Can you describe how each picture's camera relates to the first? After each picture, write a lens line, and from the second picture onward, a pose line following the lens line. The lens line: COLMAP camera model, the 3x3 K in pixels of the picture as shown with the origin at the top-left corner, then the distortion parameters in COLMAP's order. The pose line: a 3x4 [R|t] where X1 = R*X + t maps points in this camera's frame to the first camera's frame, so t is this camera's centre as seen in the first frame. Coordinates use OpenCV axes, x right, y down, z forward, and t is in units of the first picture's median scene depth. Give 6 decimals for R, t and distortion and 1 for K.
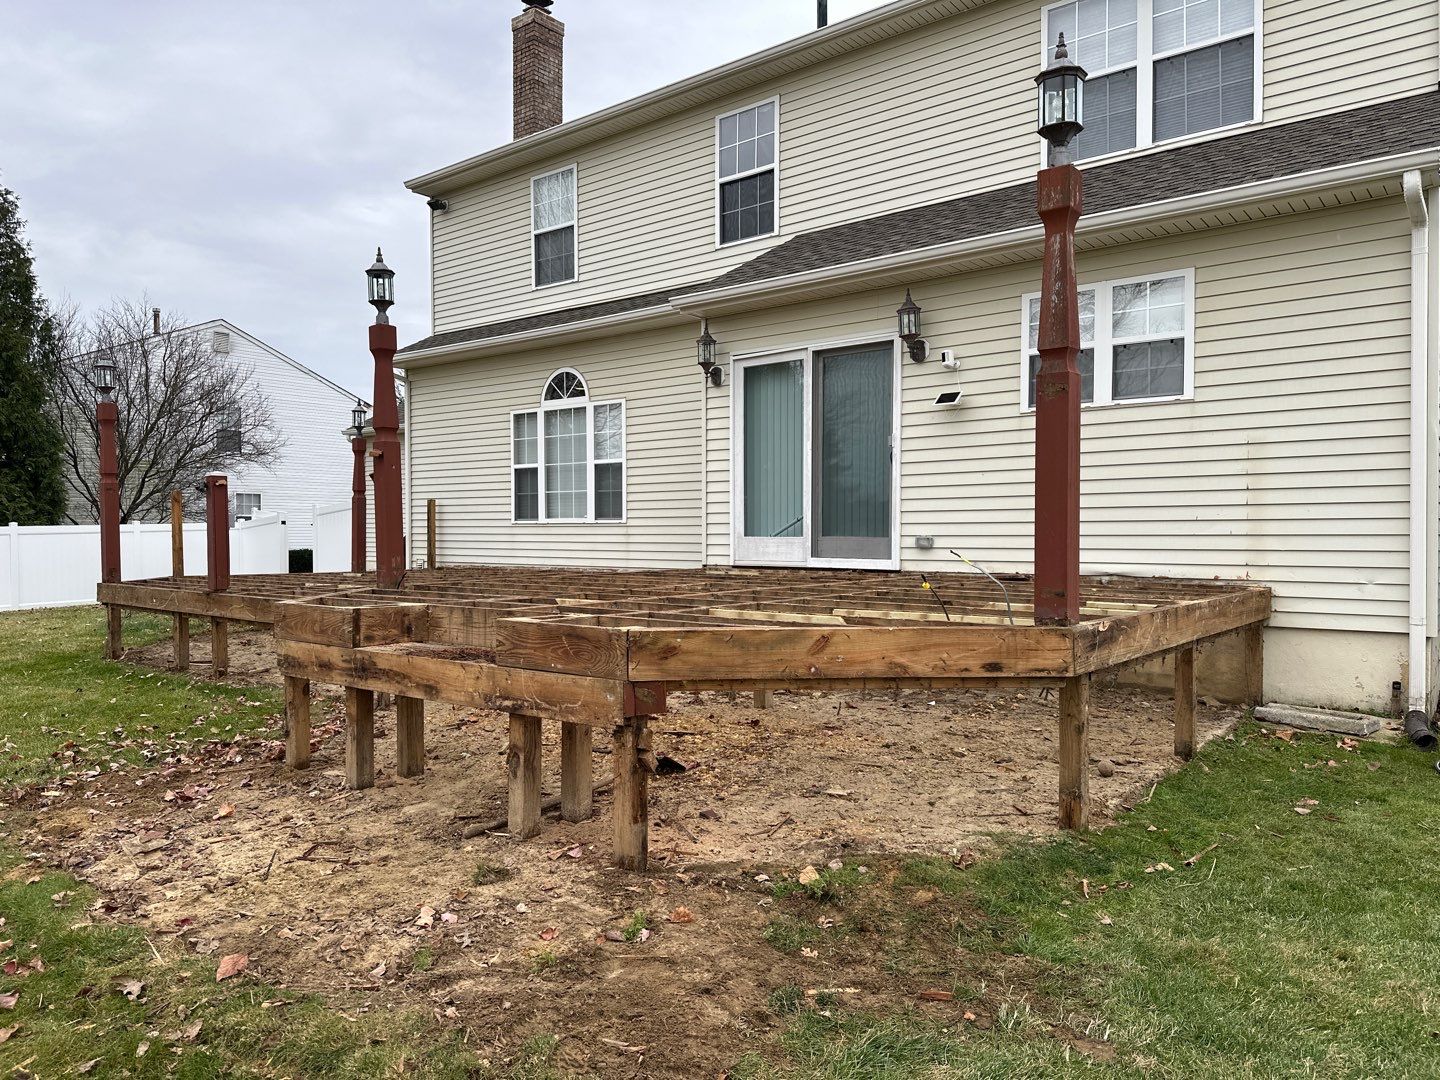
lens RADIAL K [[1001.8, 0, 719.4], [0, 1001.8, 560.6], [0, 0, 1]] dist [0.080497, -0.099857]
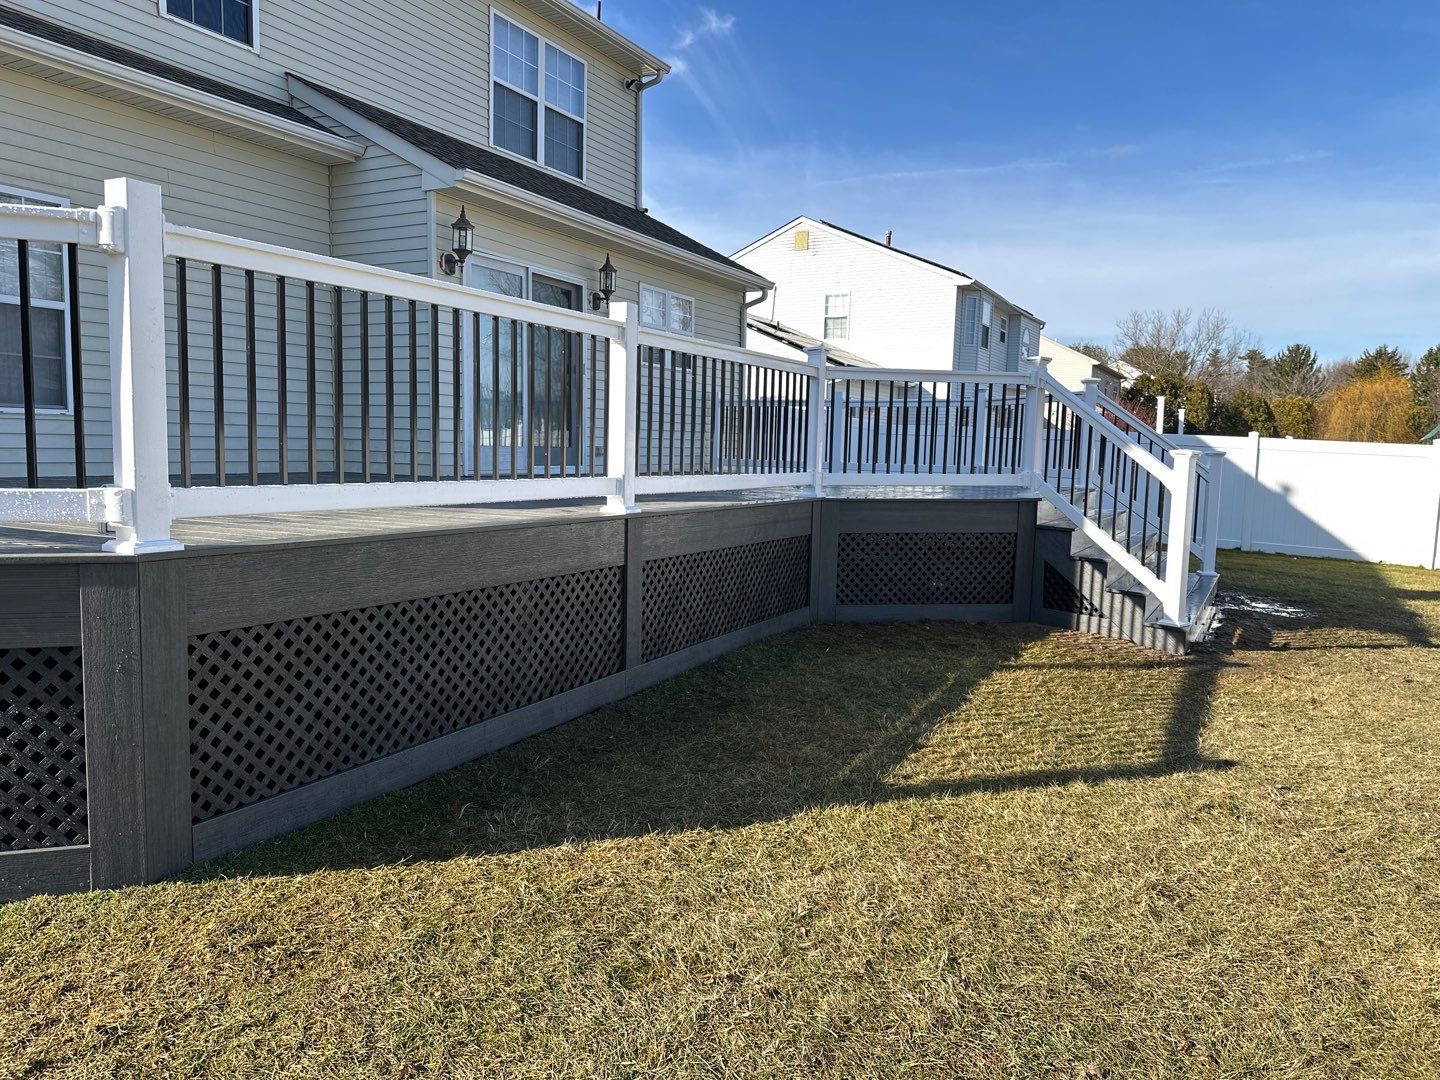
lens RADIAL K [[1001.8, 0, 719.4], [0, 1001.8, 560.6], [0, 0, 1]] dist [0.080497, -0.099857]
pose [[-0.179515, -0.114769, 0.977038, -0.792327], [0.007047, 0.992996, 0.117938, -0.021331], [-0.983730, 0.028057, -0.177449, 0.766305]]
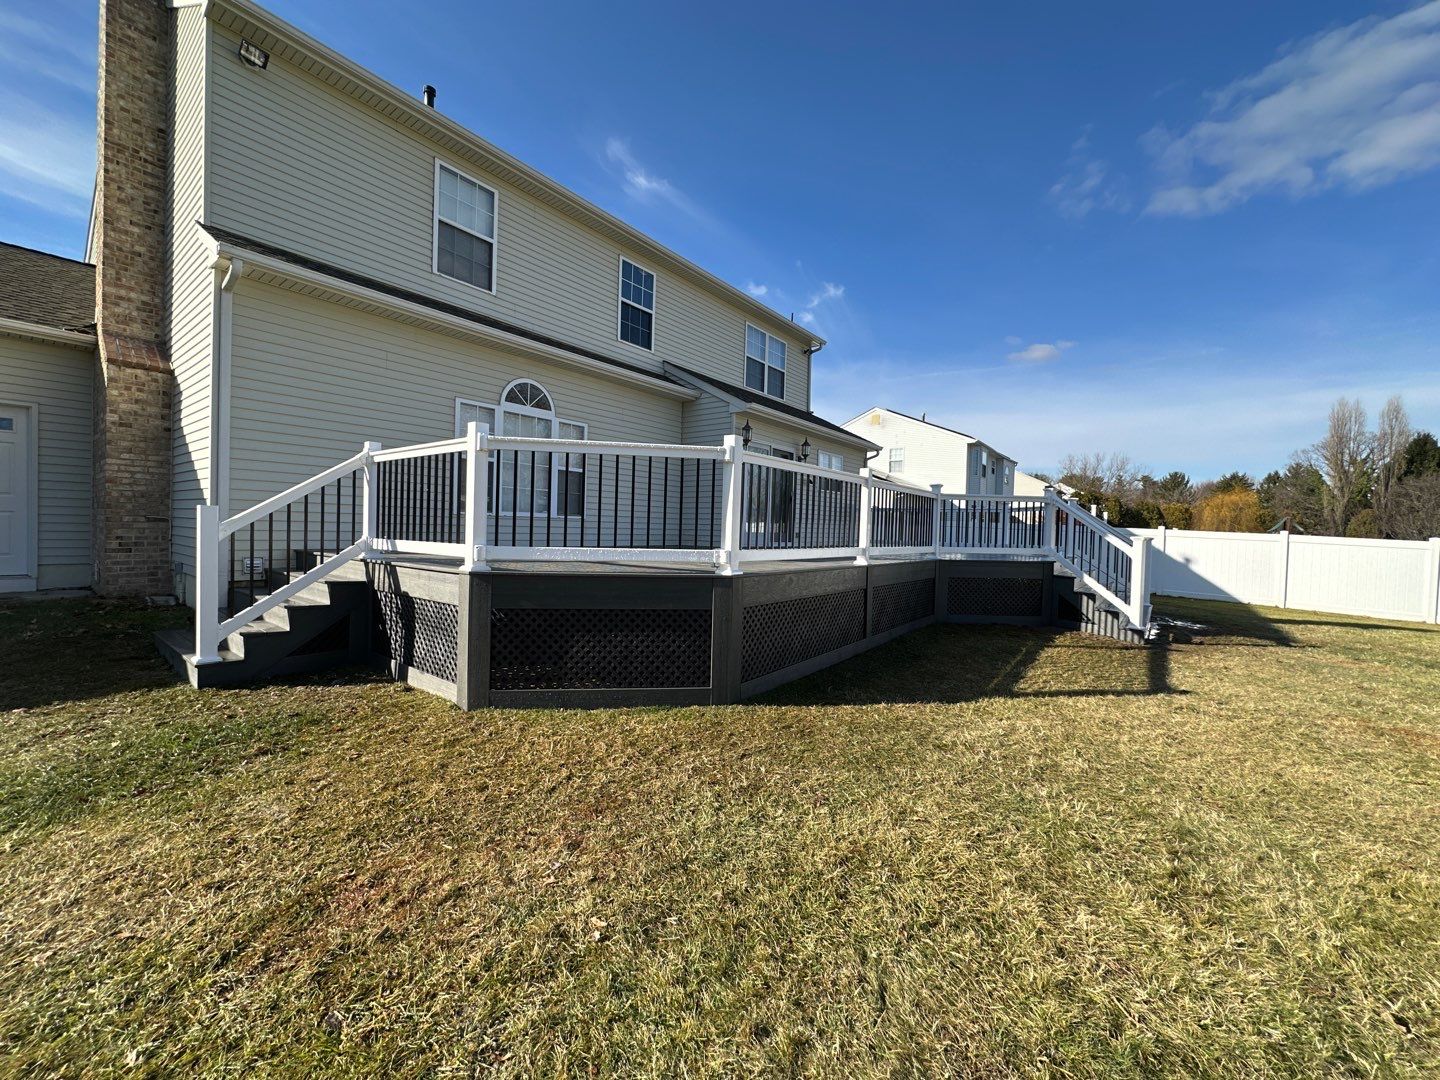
lens RADIAL K [[577.5, 0, 720.0], [0, 577.5, 540.0], [0, 0, 1]] dist [0.006496, -0.003560]
pose [[-0.025332, -0.017622, 0.999524, -0.890674], [0.004471, 0.999833, 0.017741, -0.023458], [-0.999669, 0.004918, -0.025249, 0.876799]]
